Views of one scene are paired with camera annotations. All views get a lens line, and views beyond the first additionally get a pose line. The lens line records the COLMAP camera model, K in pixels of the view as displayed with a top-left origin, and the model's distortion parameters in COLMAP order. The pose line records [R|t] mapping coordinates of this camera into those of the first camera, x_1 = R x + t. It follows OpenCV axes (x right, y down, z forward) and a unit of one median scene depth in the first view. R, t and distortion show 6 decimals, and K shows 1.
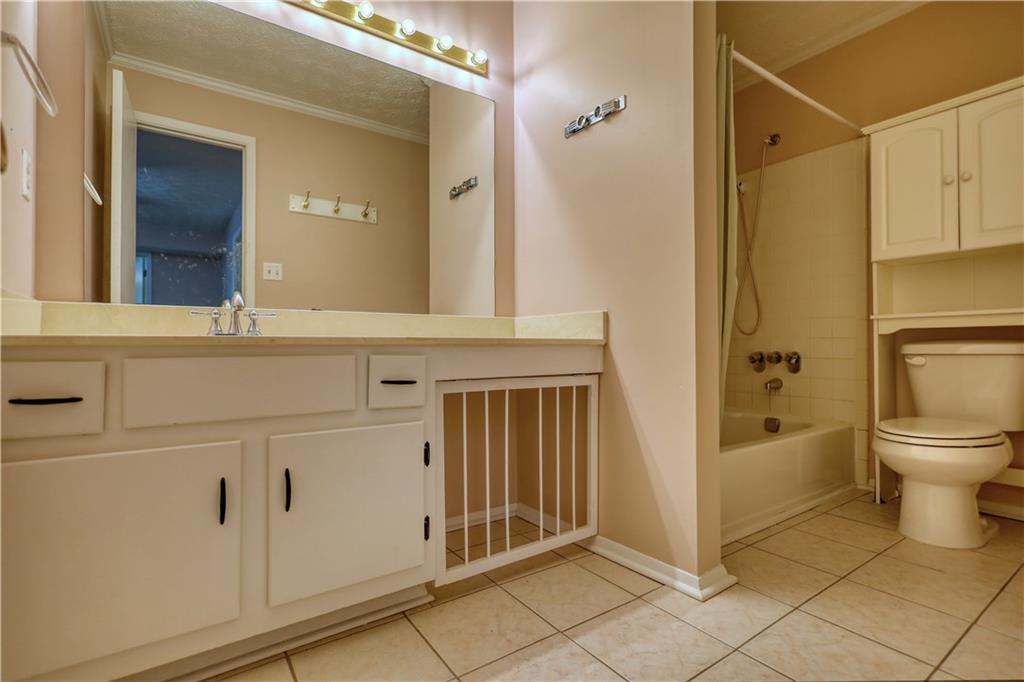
lens RADIAL K [[479.9, 0, 513.0], [0, 479.9, 341.9], [0, 0, 1]] dist [0.001945, 0.000216]
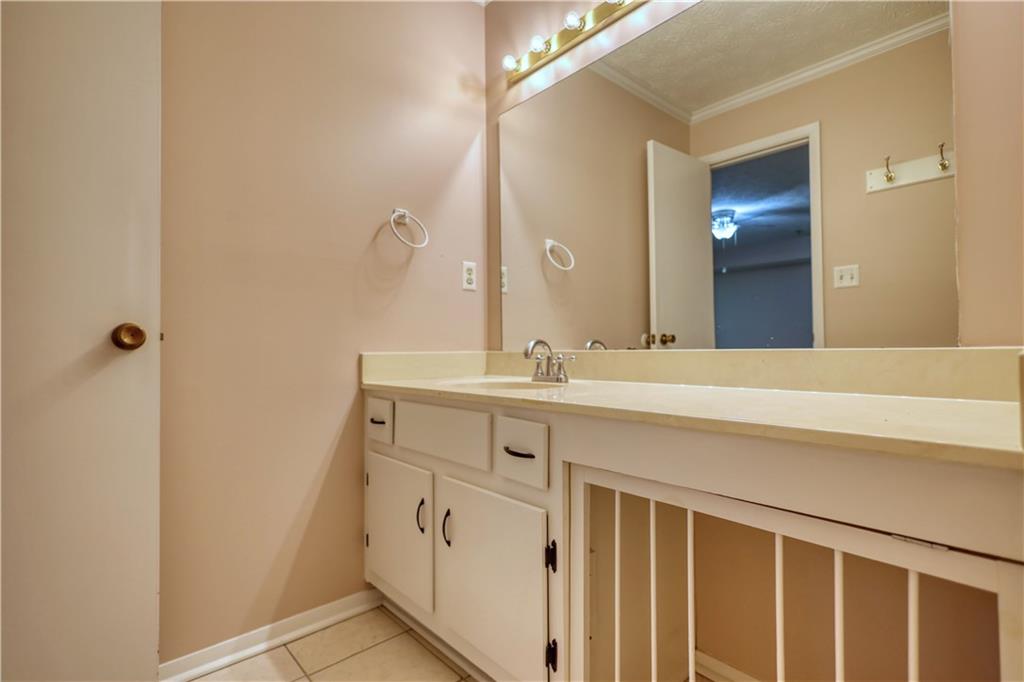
lens RADIAL K [[479.9, 0, 513.0], [0, 479.9, 341.9], [0, 0, 1]] dist [0.001945, 0.000216]
pose [[0.117437, -0.014894, -0.992969, 0.400963], [0.019143, 0.999736, -0.012732, -0.066374], [0.992896, -0.017513, 0.117691, 0.623309]]
